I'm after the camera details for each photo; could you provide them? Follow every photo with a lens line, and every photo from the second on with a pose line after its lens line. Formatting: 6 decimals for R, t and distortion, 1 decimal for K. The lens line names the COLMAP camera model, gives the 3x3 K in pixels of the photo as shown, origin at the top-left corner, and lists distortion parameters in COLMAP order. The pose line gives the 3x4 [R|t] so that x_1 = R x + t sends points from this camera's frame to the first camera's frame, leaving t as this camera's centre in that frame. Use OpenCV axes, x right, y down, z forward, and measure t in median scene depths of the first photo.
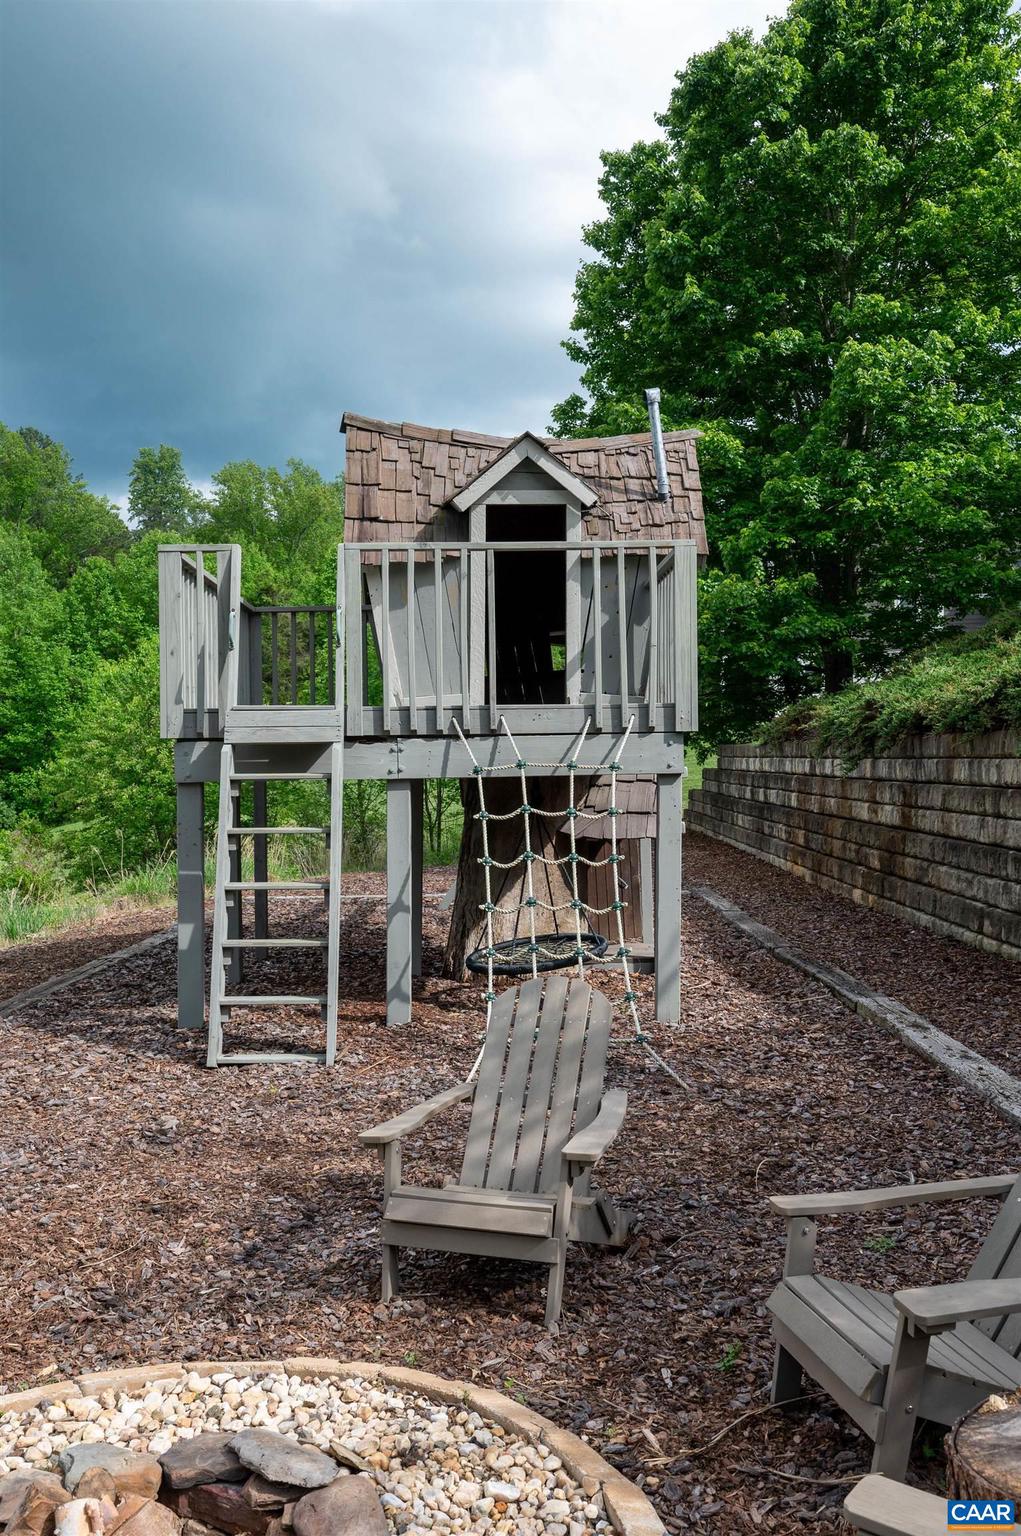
lens RADIAL K [[1339.4, 0, 510.5], [0, 1339.4, 768.0], [0, 0, 1]] dist [0.002753, -0.004845]
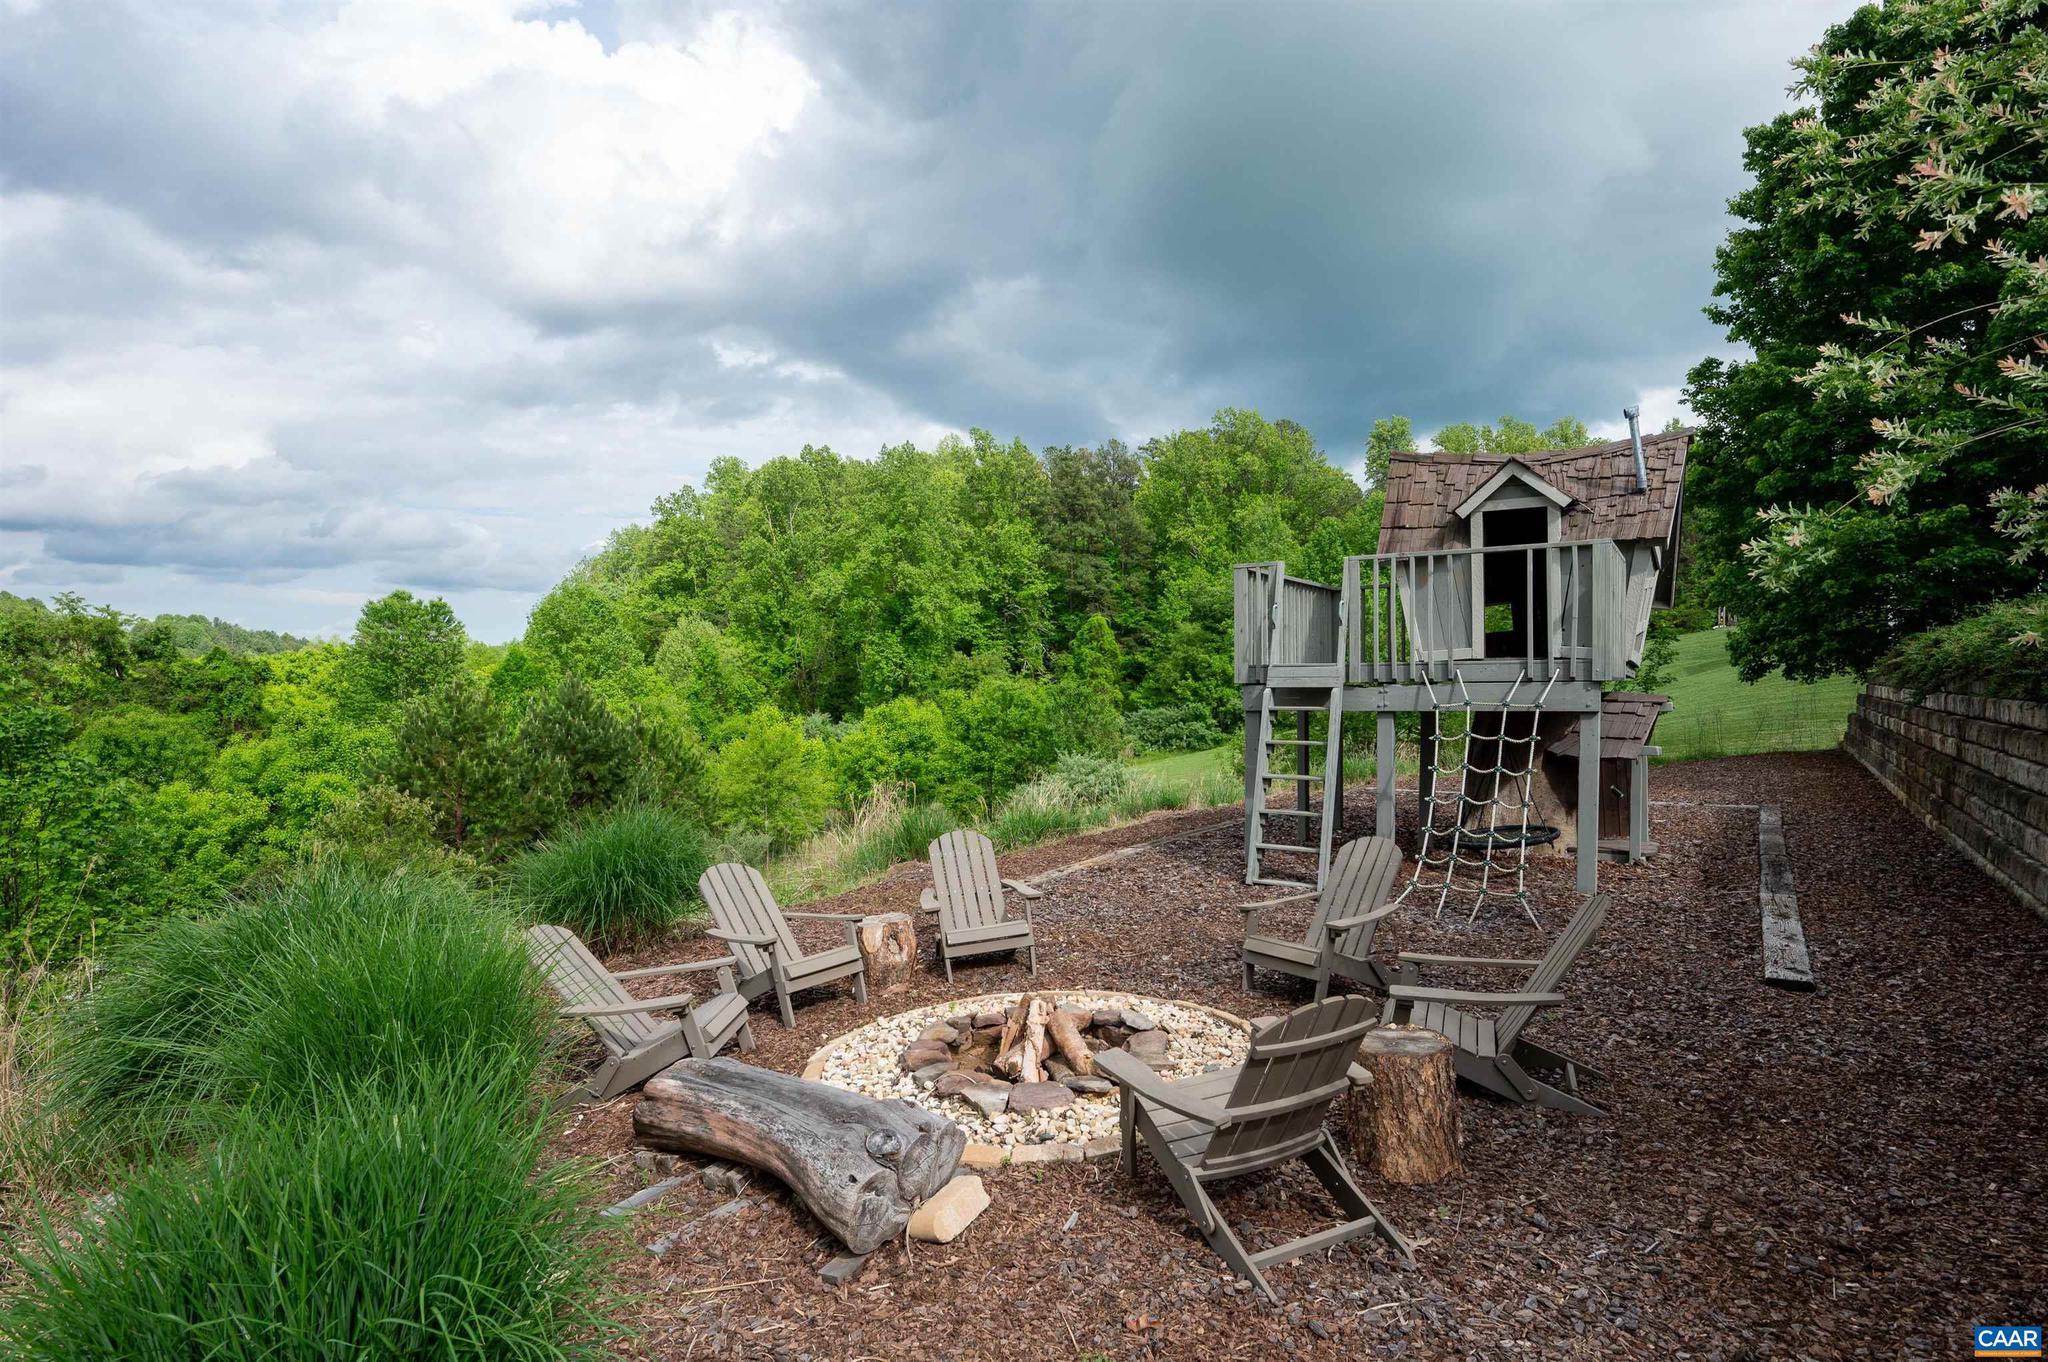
lens RADIAL K [[1156.5, 0, 1024.0], [0, 1156.5, 681.0], [0, 0, 1]] dist [-0.001858, -0.000747]
pose [[0.824923, 0.007921, -0.565190, 0.262723], [-0.005401, 0.999967, 0.006131, -0.025977], [0.565220, -0.002005, 0.824938, -0.248940]]
